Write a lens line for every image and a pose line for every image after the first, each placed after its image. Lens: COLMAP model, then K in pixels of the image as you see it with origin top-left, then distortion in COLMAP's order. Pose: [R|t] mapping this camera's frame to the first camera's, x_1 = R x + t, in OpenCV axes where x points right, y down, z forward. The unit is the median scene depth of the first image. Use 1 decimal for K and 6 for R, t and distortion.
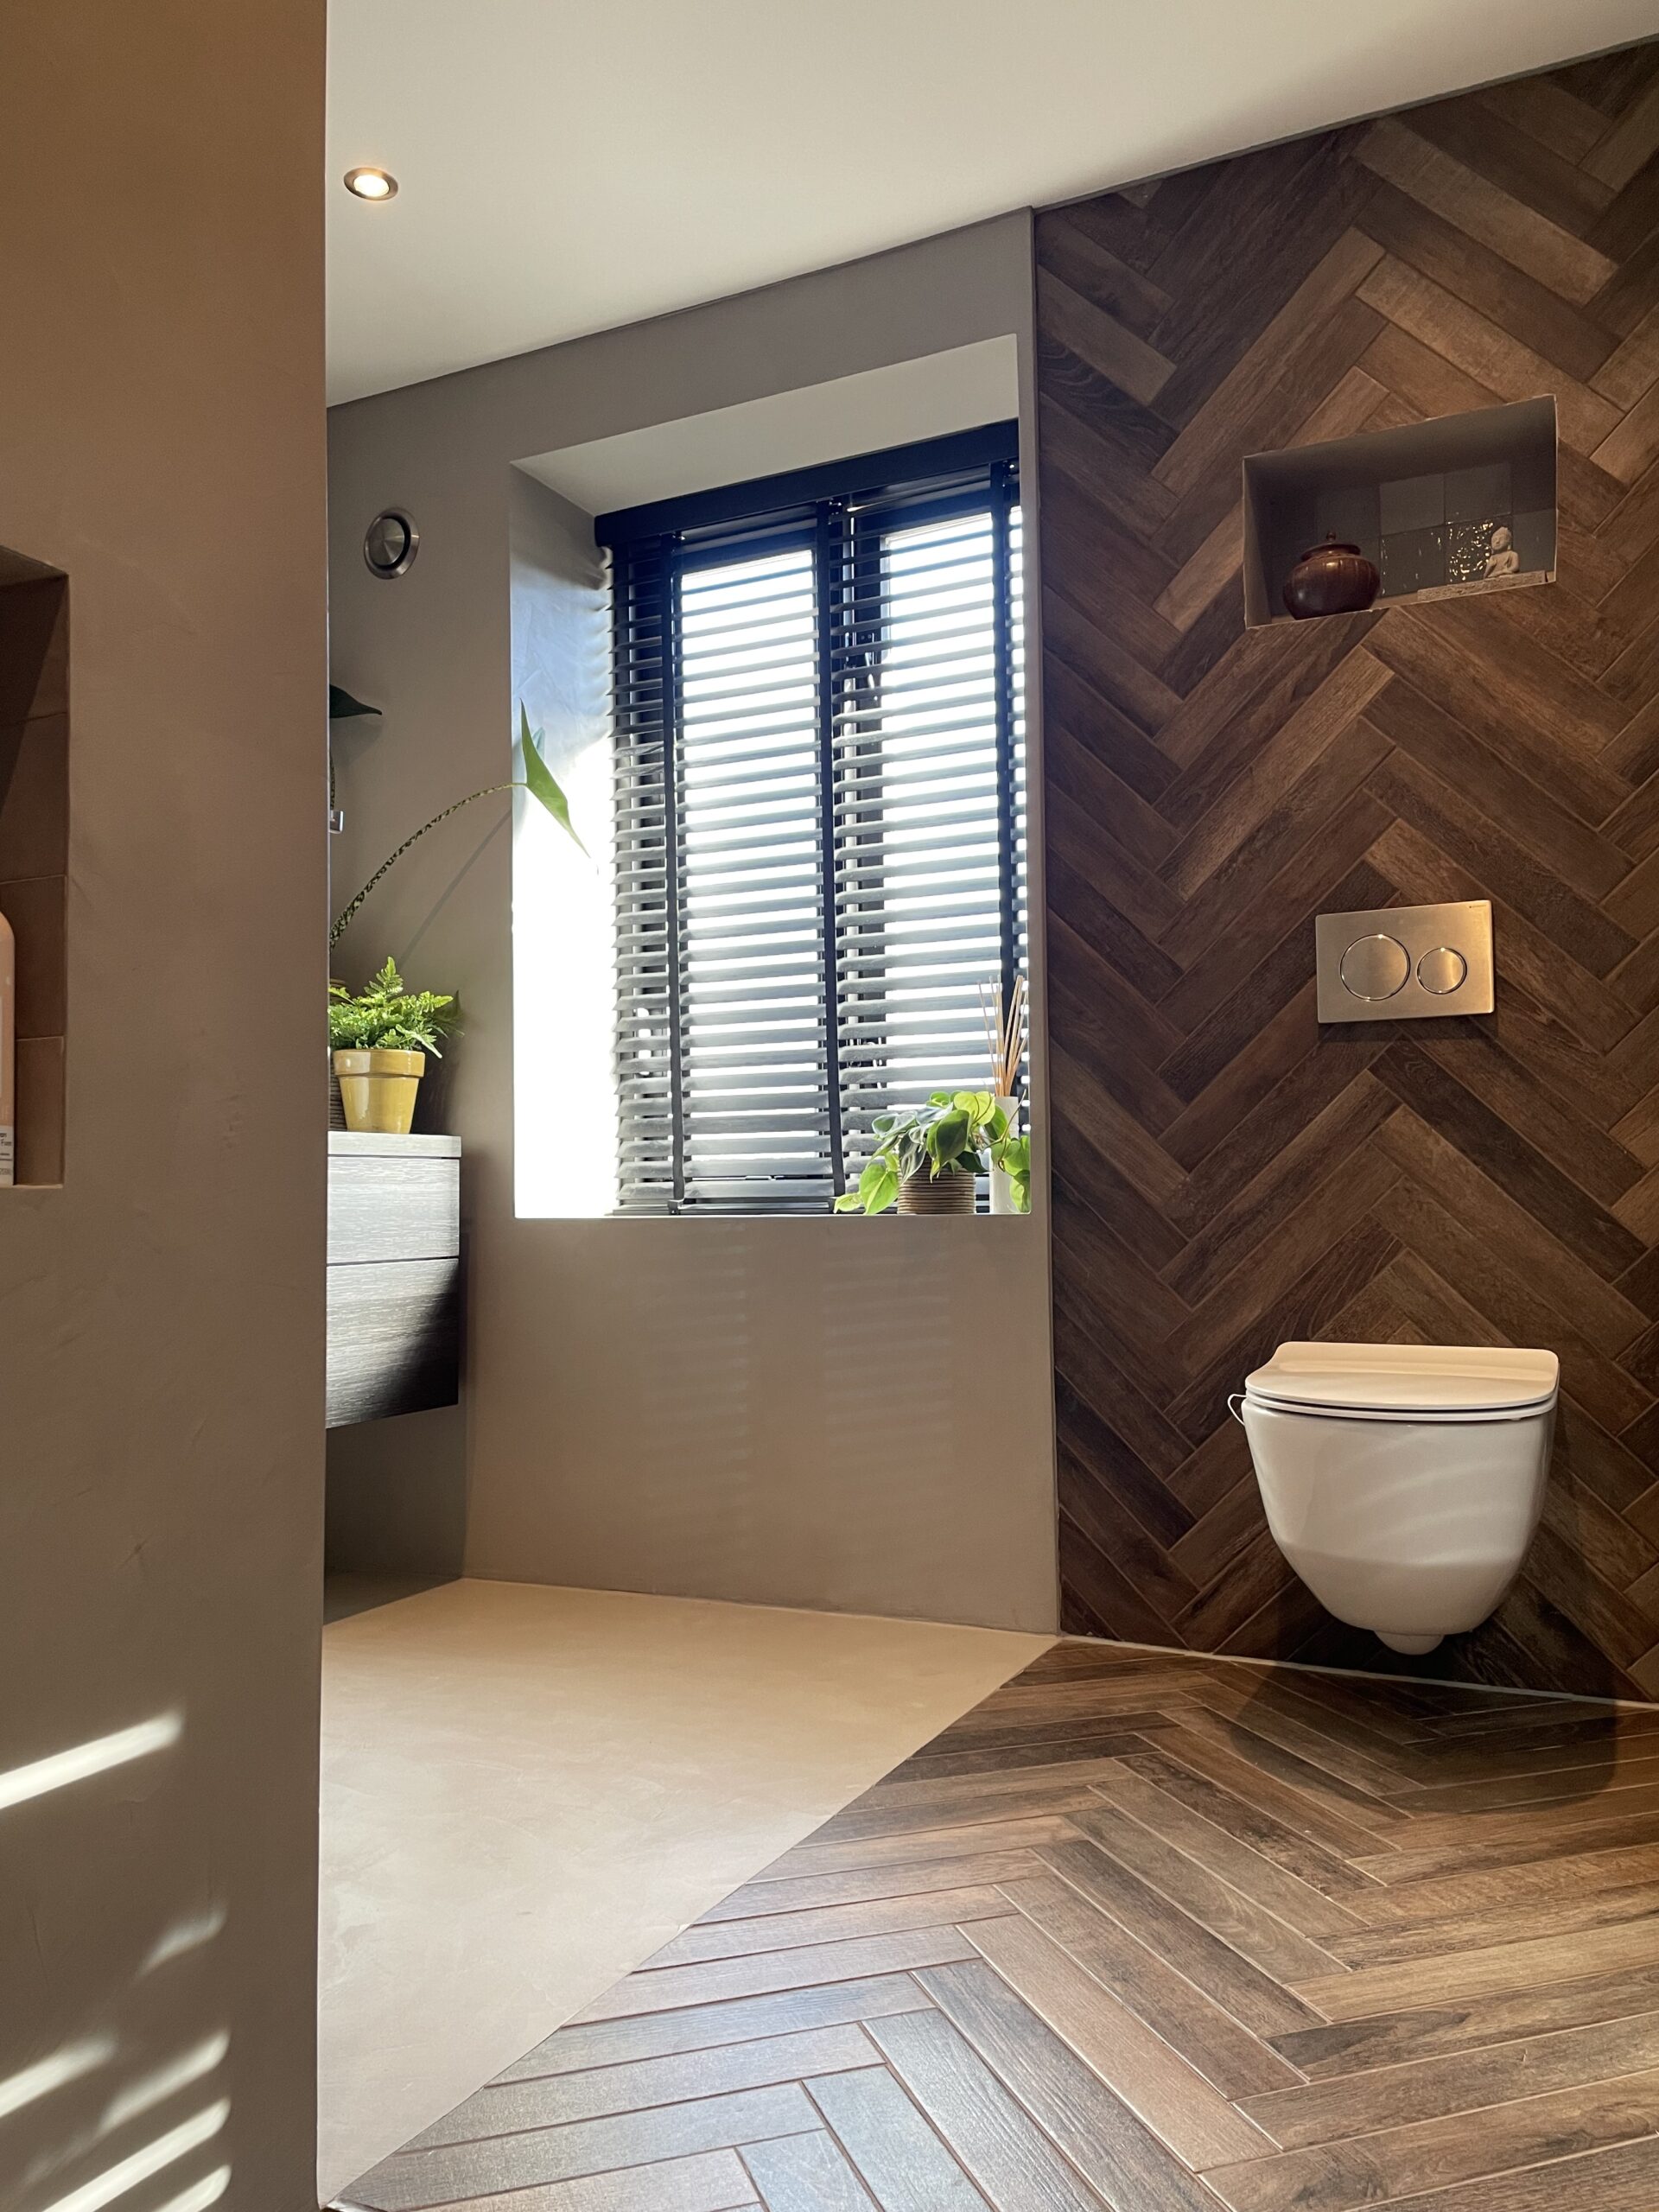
lens RADIAL K [[1680.2, 0, 838.2], [0, 1680.2, 1126.6], [0, 0, 1]] dist [0.041716, -0.060823]
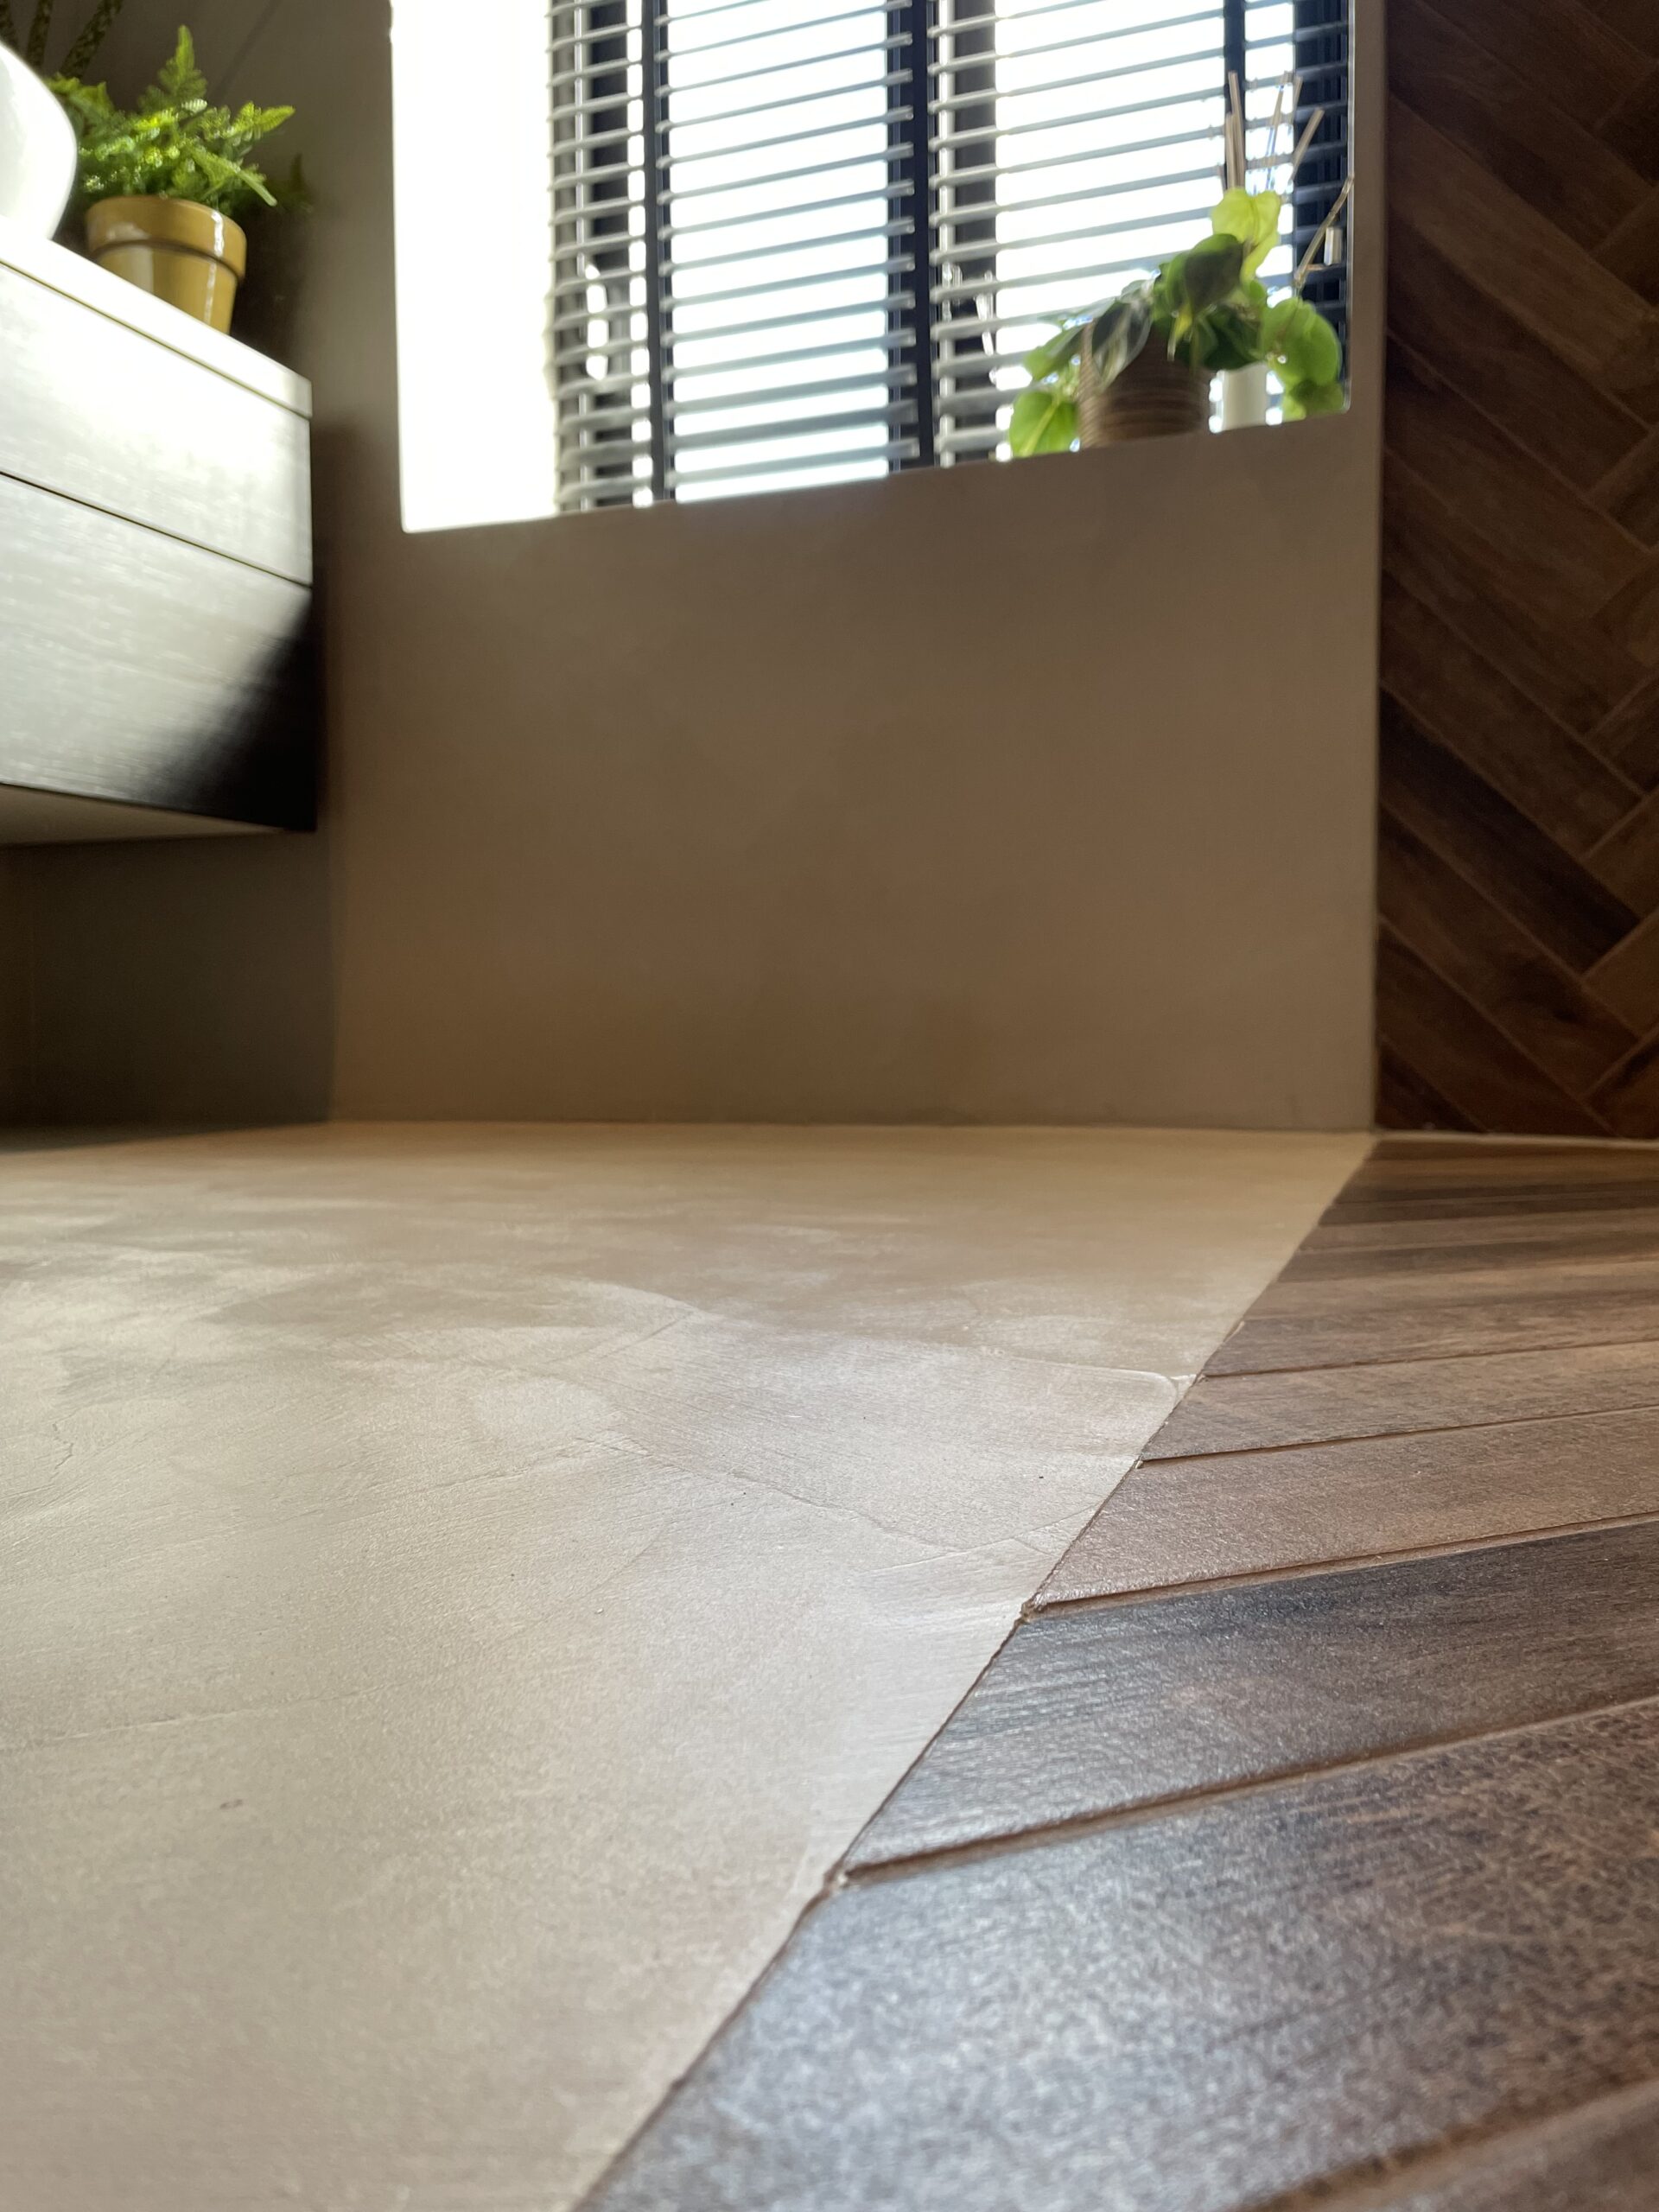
lens RADIAL K [[1680.2, 0, 823.5], [0, 1680.2, 1127.9], [0, 0, 1]] dist [0.041716, -0.060823]
pose [[0.995520, 0.002027, 0.094530, -0.119868], [-0.011349, 0.995104, 0.098181, 0.246680], [-0.093868, -0.098814, 0.990669, 0.436173]]
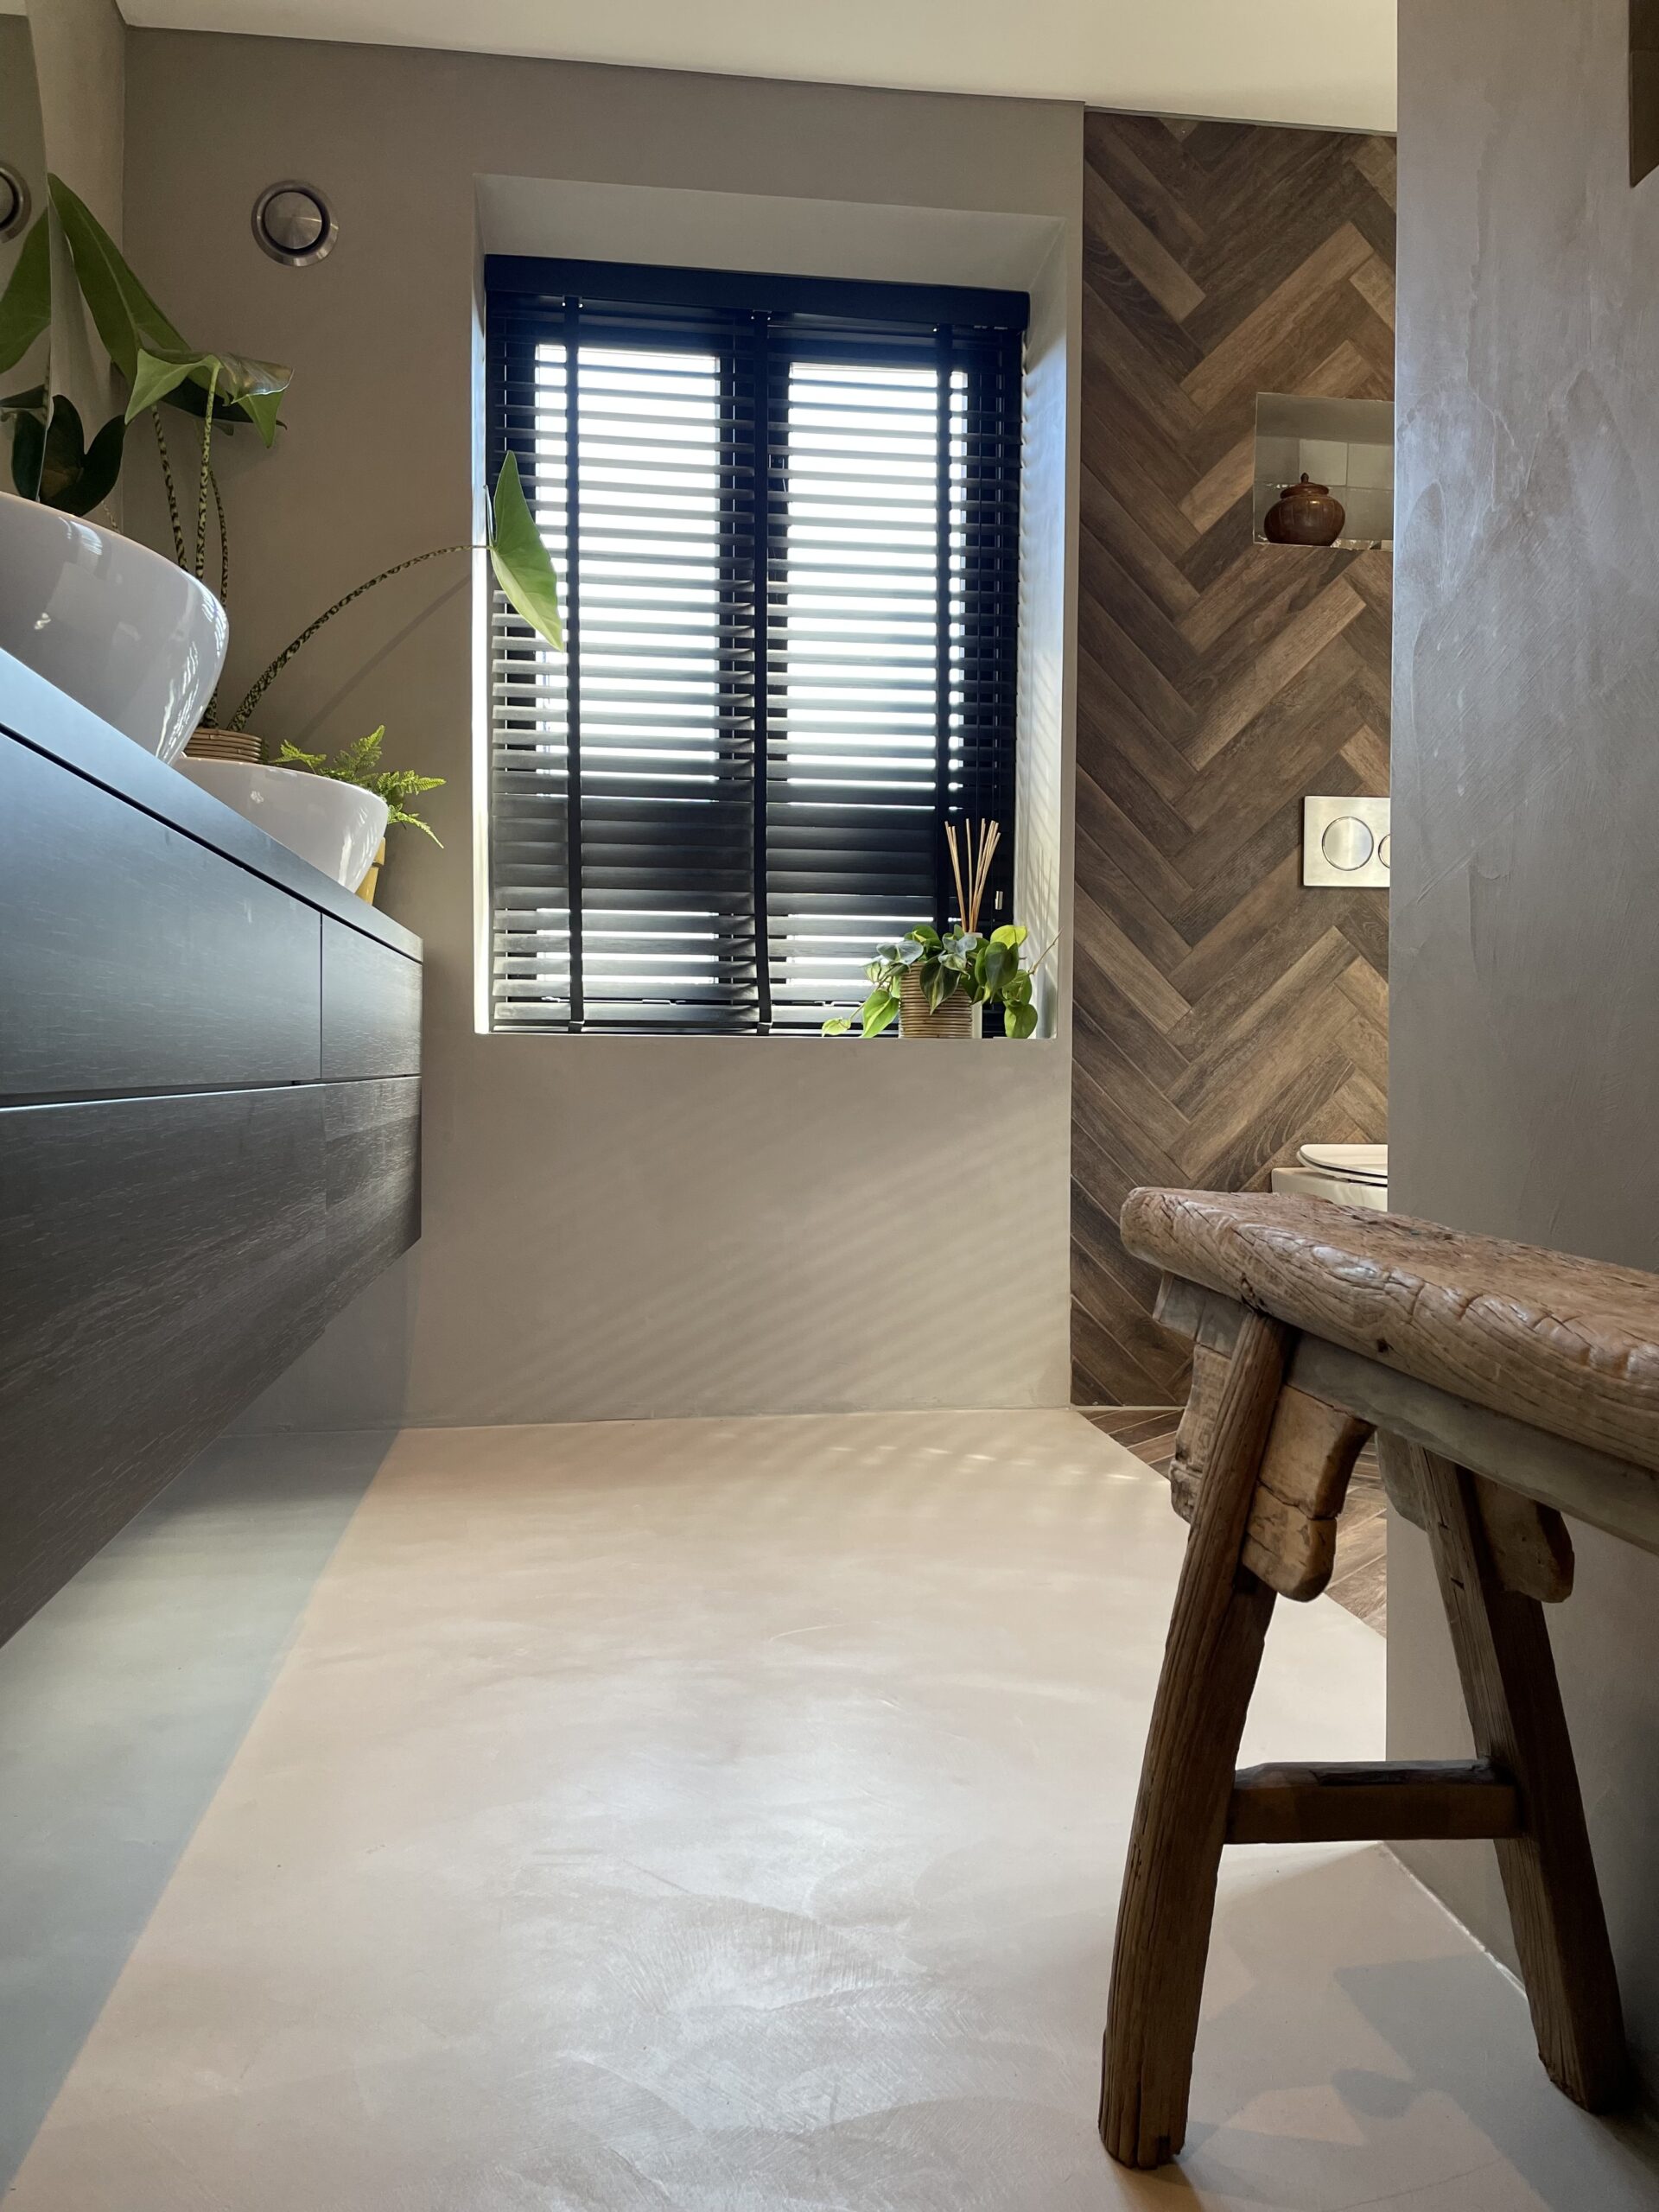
lens RADIAL K [[1680.2, 0, 830.3], [0, 1680.2, 1104.0], [0, 0, 1]] dist [0.041716, -0.060823]
pose [[0.826456, 0.005505, 0.562975, -0.651791], [-0.040840, 0.997904, 0.050195, 0.046577], [-0.561519, -0.064476, 0.824948, 0.170433]]
